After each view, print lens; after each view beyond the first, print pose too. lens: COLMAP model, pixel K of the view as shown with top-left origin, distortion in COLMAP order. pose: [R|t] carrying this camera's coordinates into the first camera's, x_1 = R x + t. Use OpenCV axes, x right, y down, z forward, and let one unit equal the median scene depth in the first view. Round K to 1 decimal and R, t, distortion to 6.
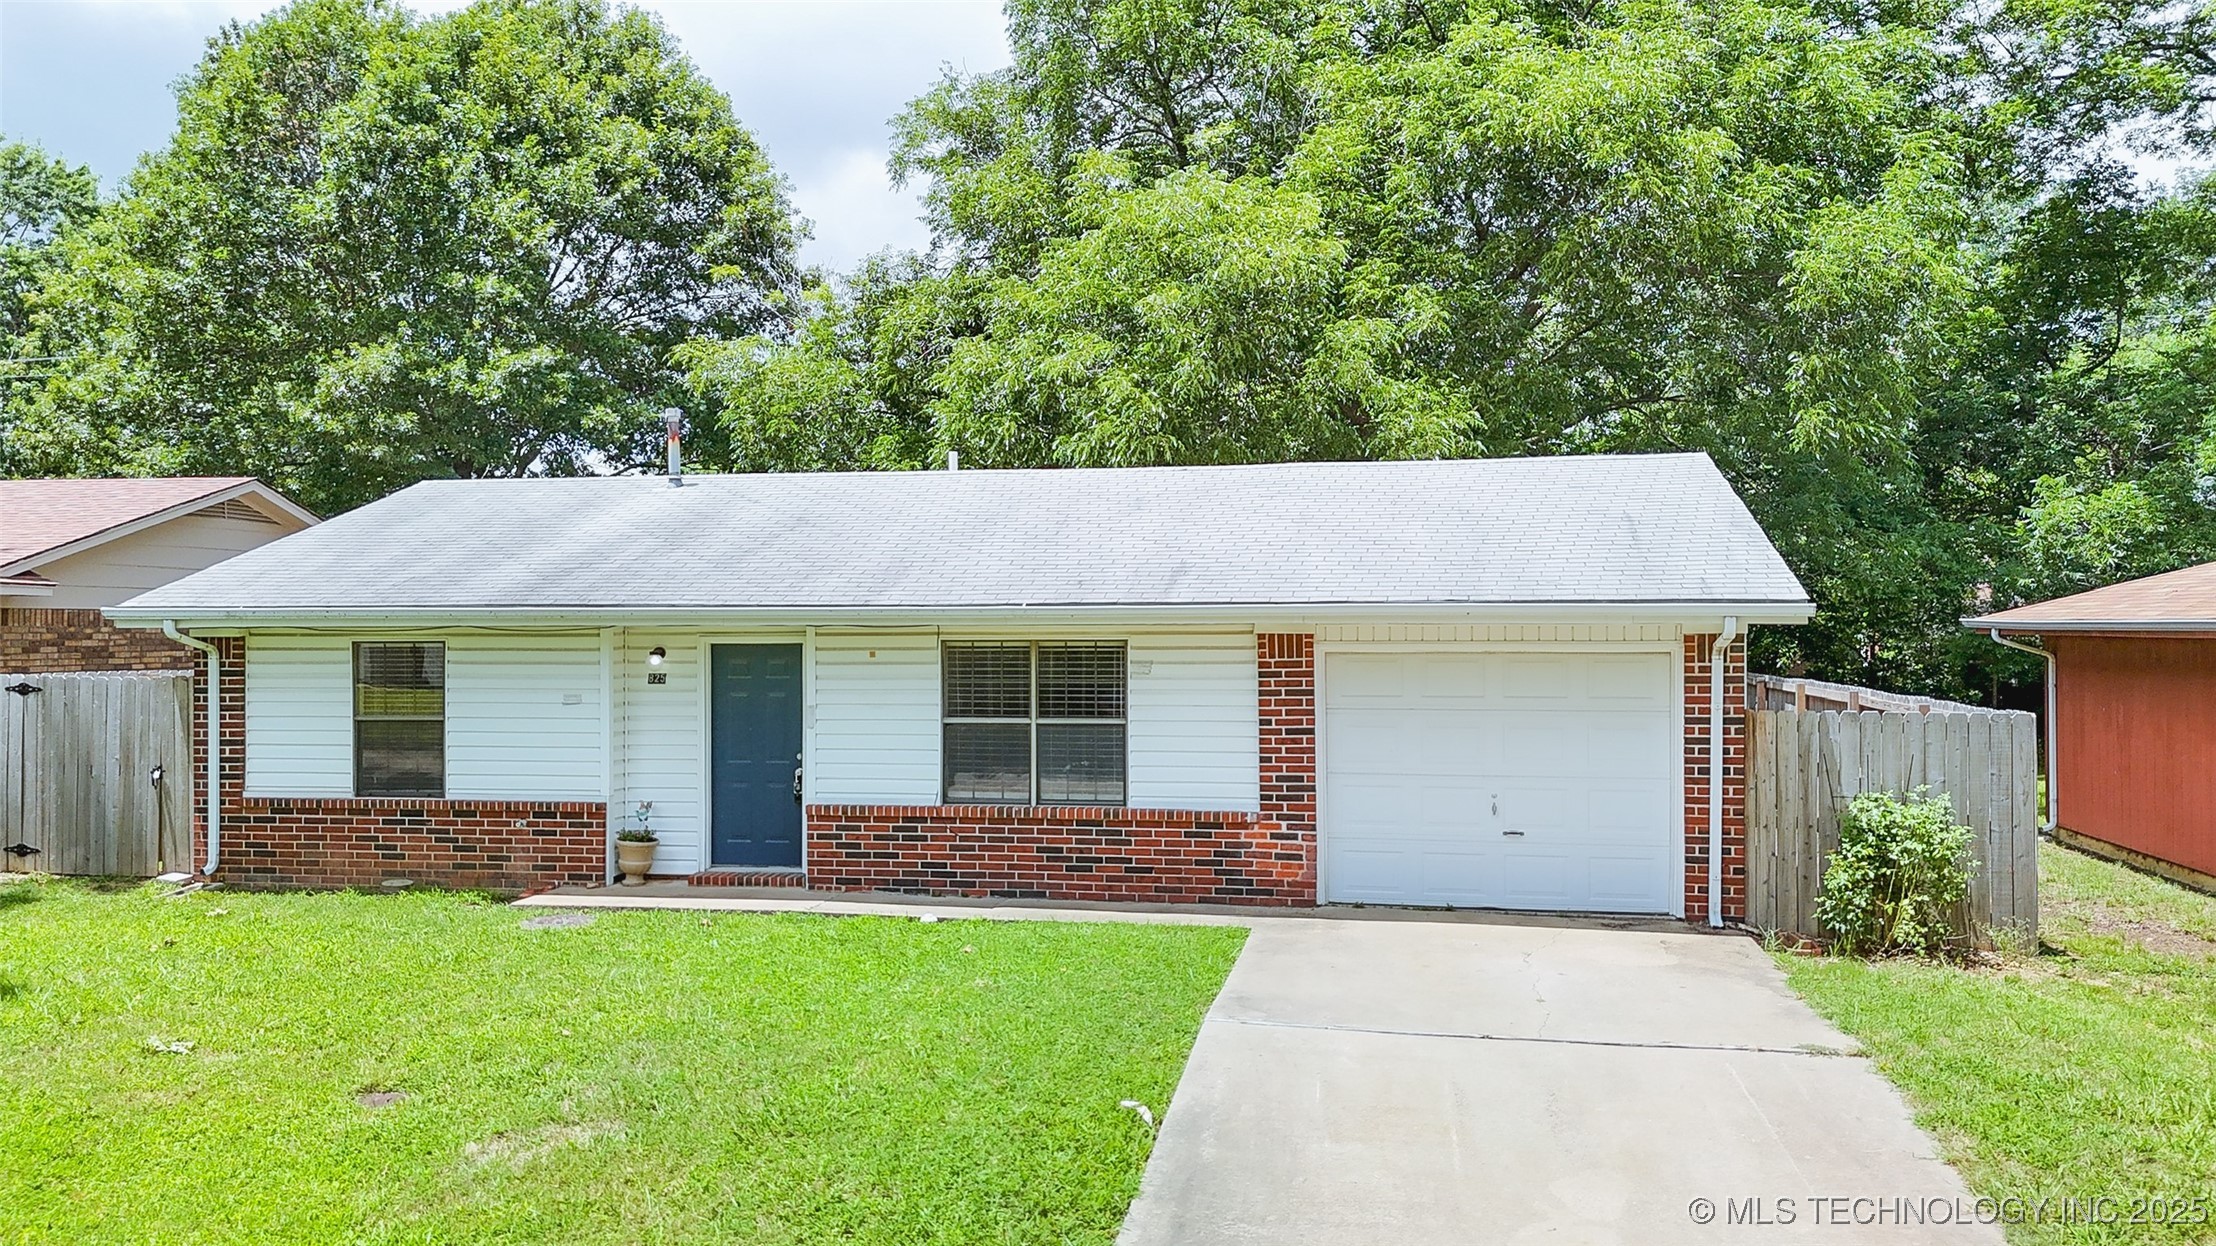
lens RADIAL K [[1646.9, 0, 1109.7], [0, 1646.9, 628.2], [0, 0, 1]] dist [0.068834, -0.062887]
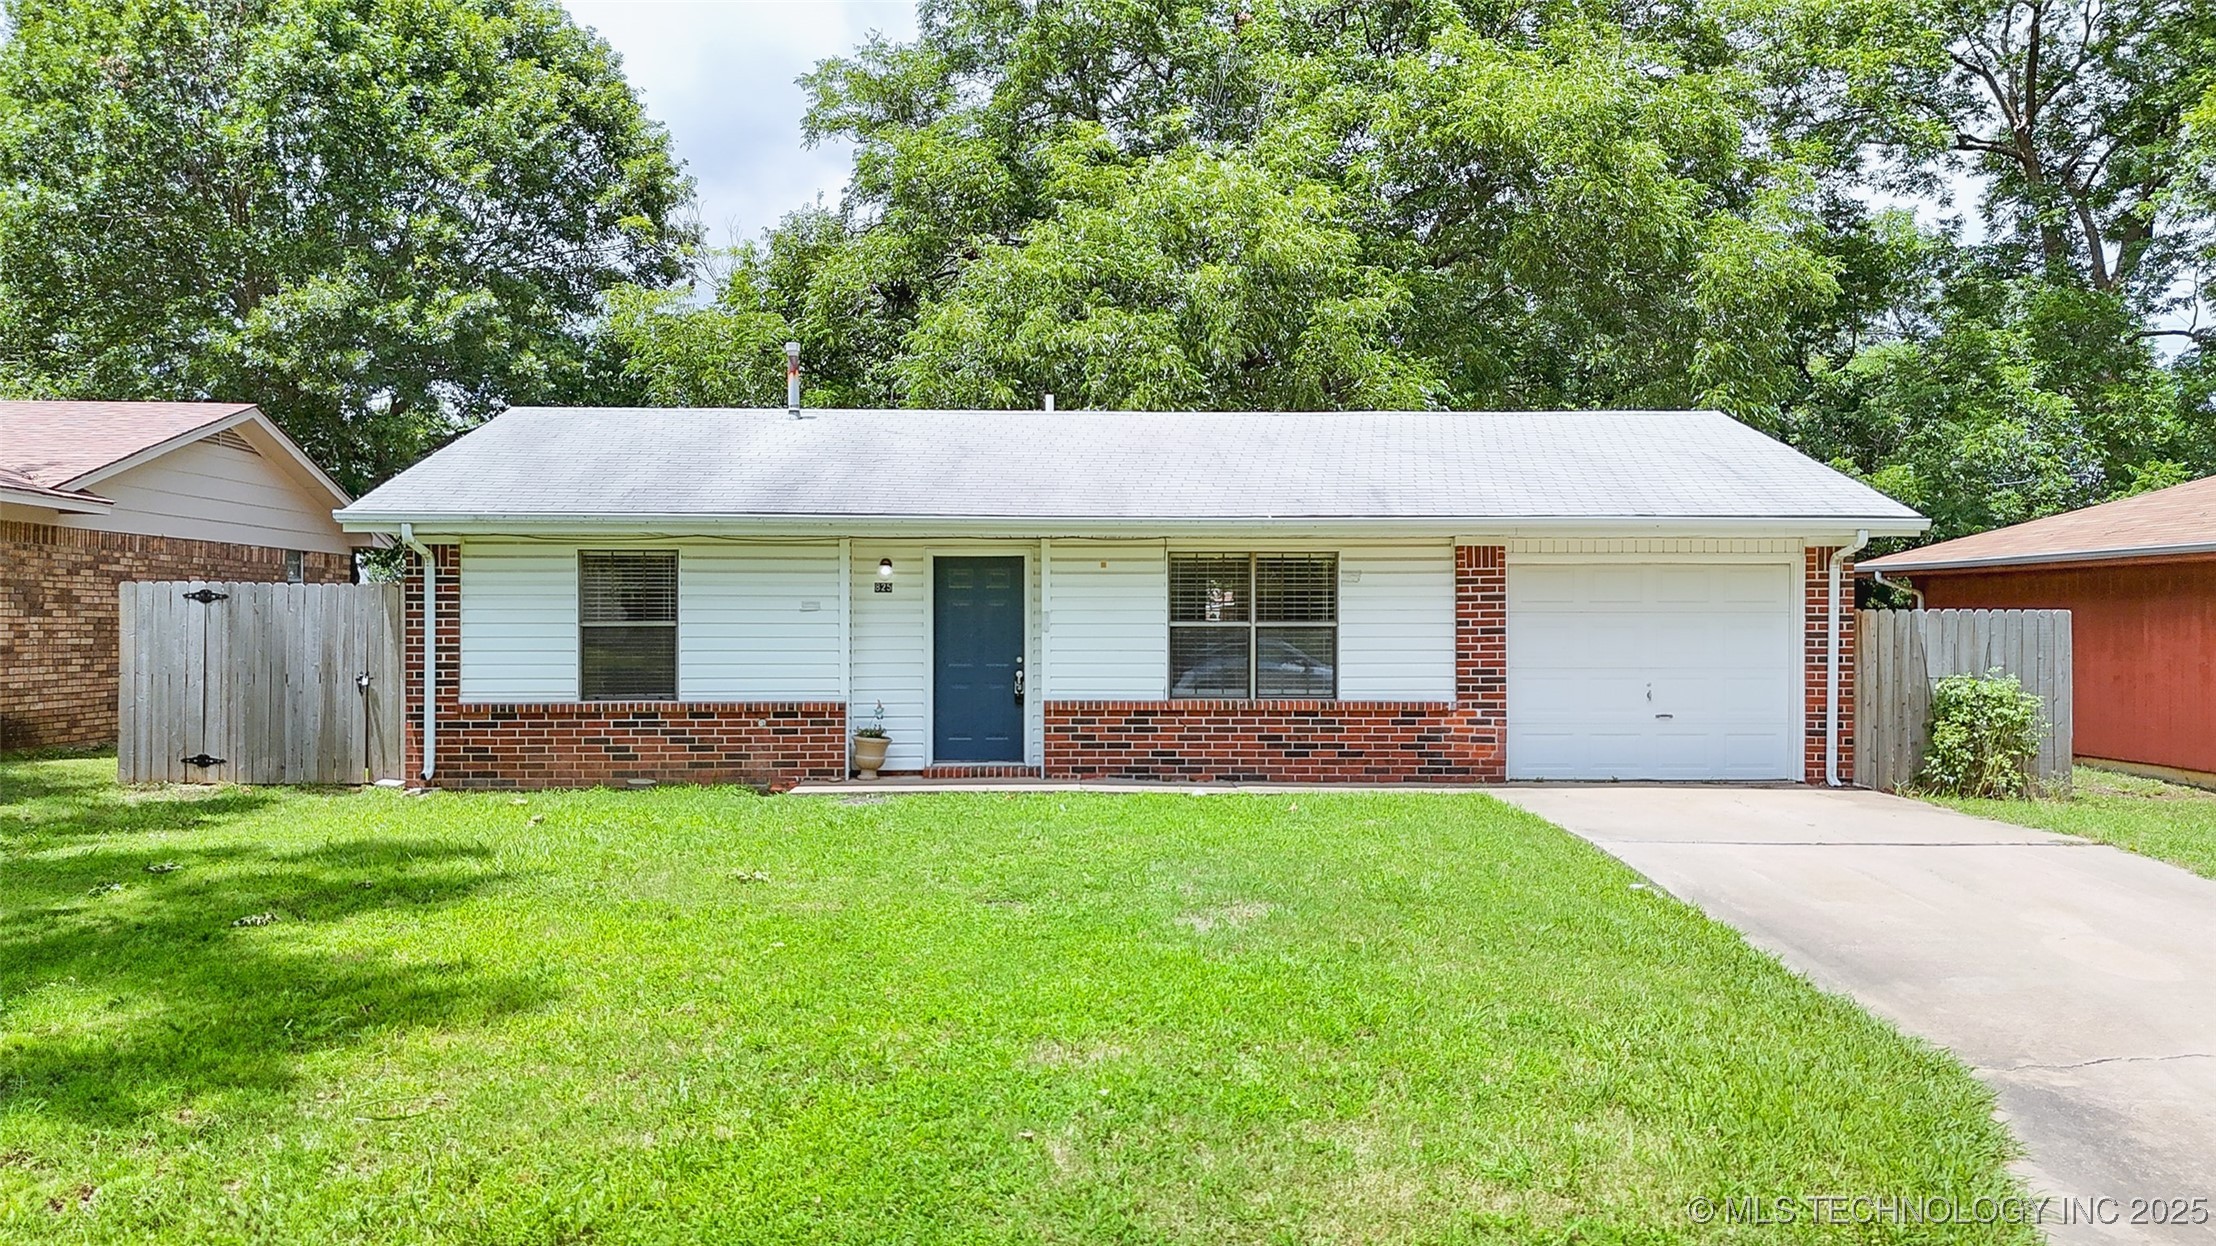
lens RADIAL K [[1646.9, 0, 1094.5], [0, 1646.9, 623.9], [0, 0, 1]] dist [0.068834, -0.062887]
pose [[0.977552, 0.003491, 0.210663, -0.363577], [-0.003196, 0.999993, -0.001743, 0.054987], [-0.210668, 0.001031, 0.977557, -0.067860]]
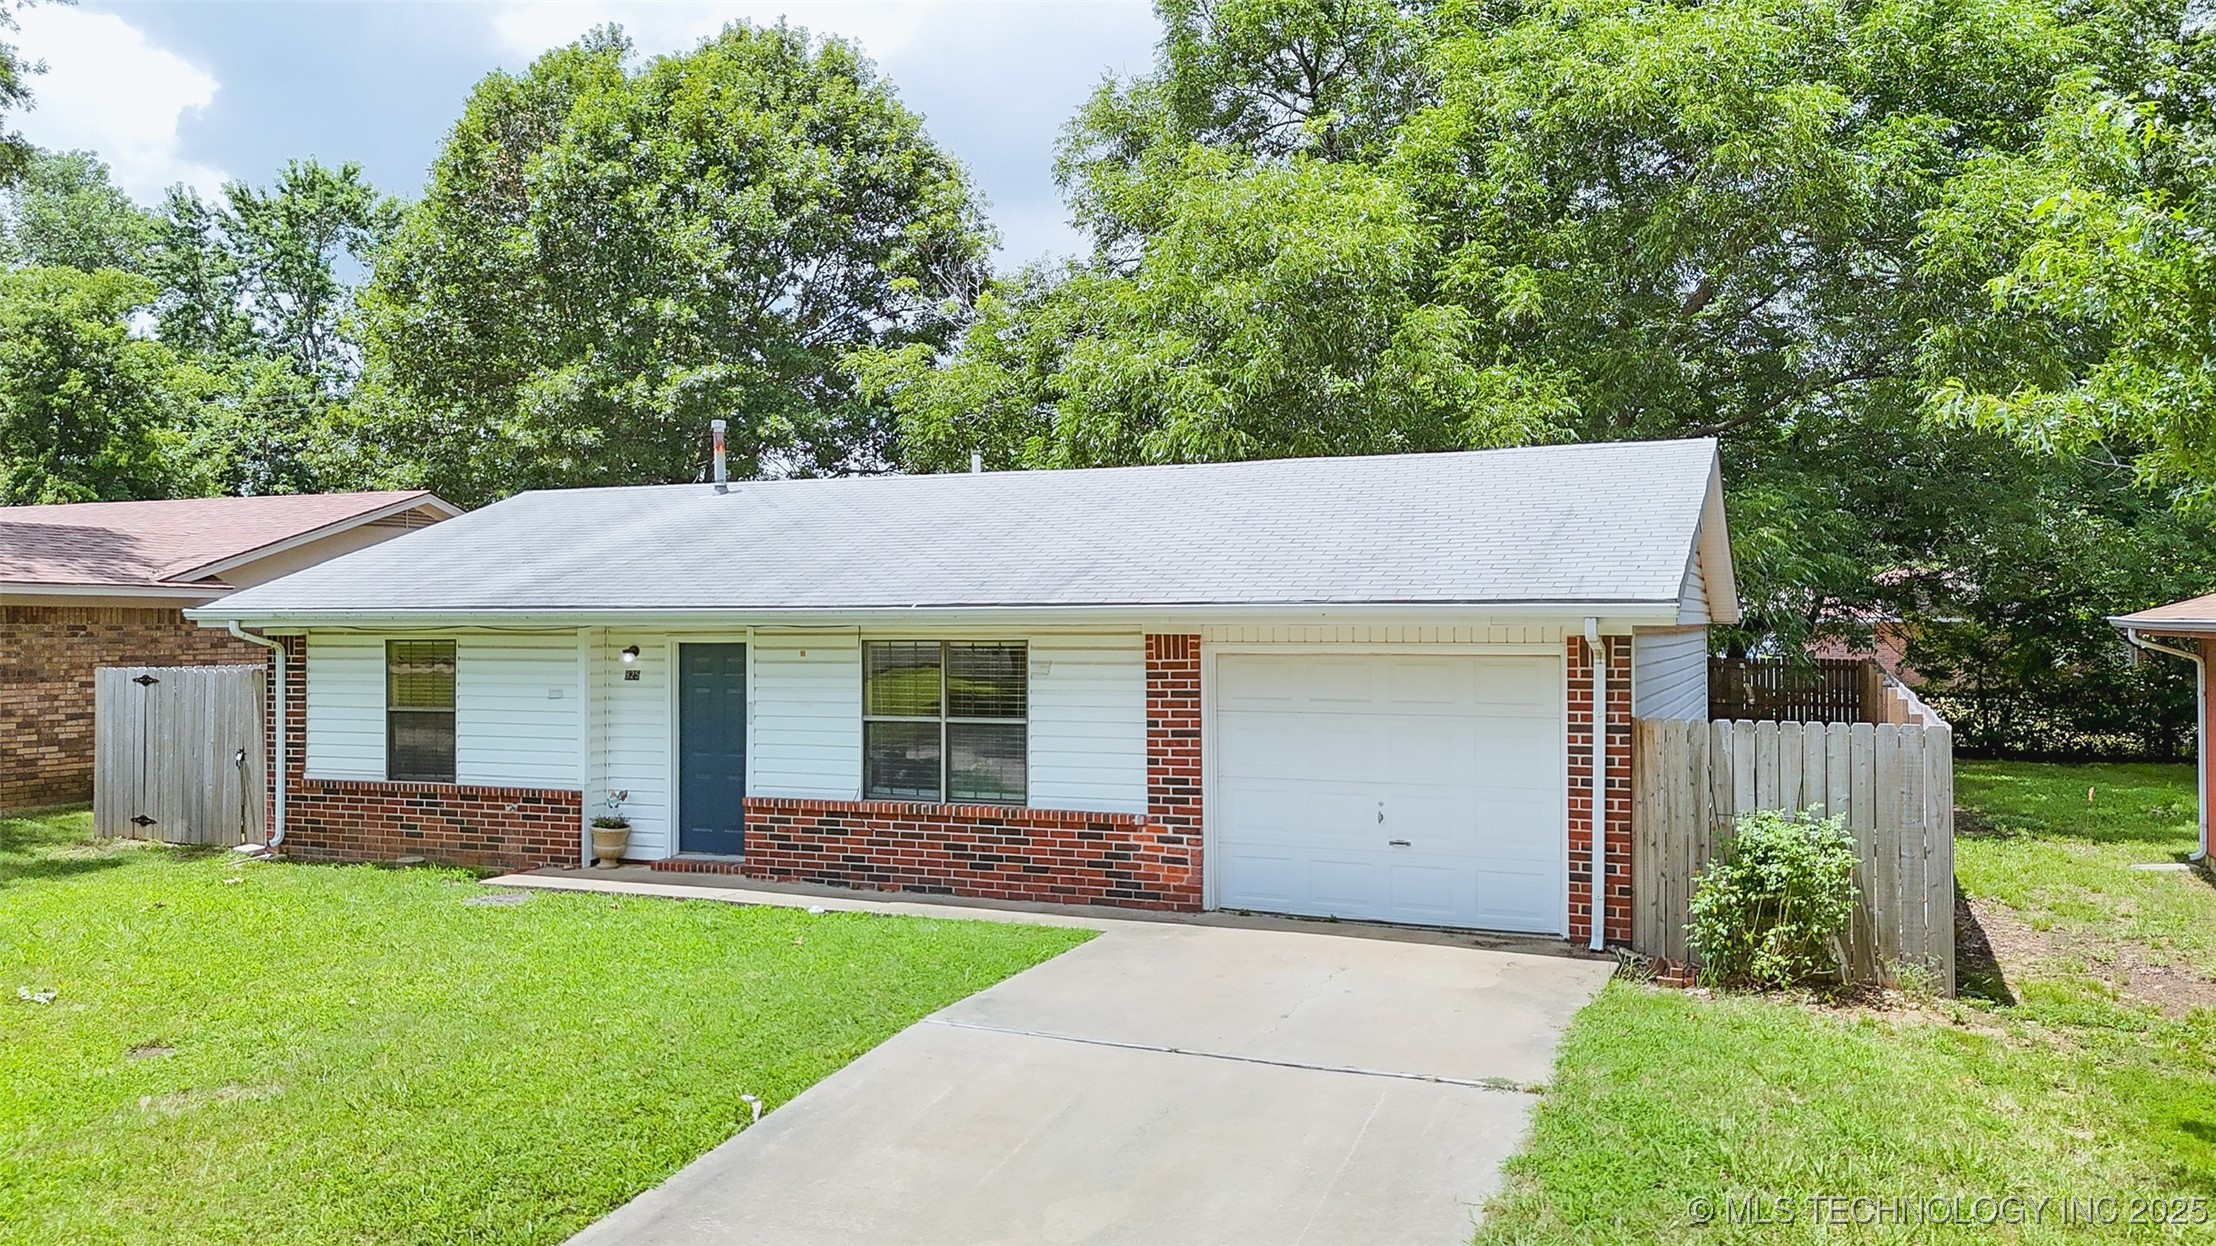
lens RADIAL K [[1646.9, 0, 1107.8], [0, 1646.9, 610.7], [0, 0, 1]] dist [0.068834, -0.062887]
pose [[0.975937, -0.001710, -0.218047, 0.257901], [0.000276, 0.999978, -0.006608, -0.003985], [0.218053, 0.006389, 0.975916, 0.025822]]
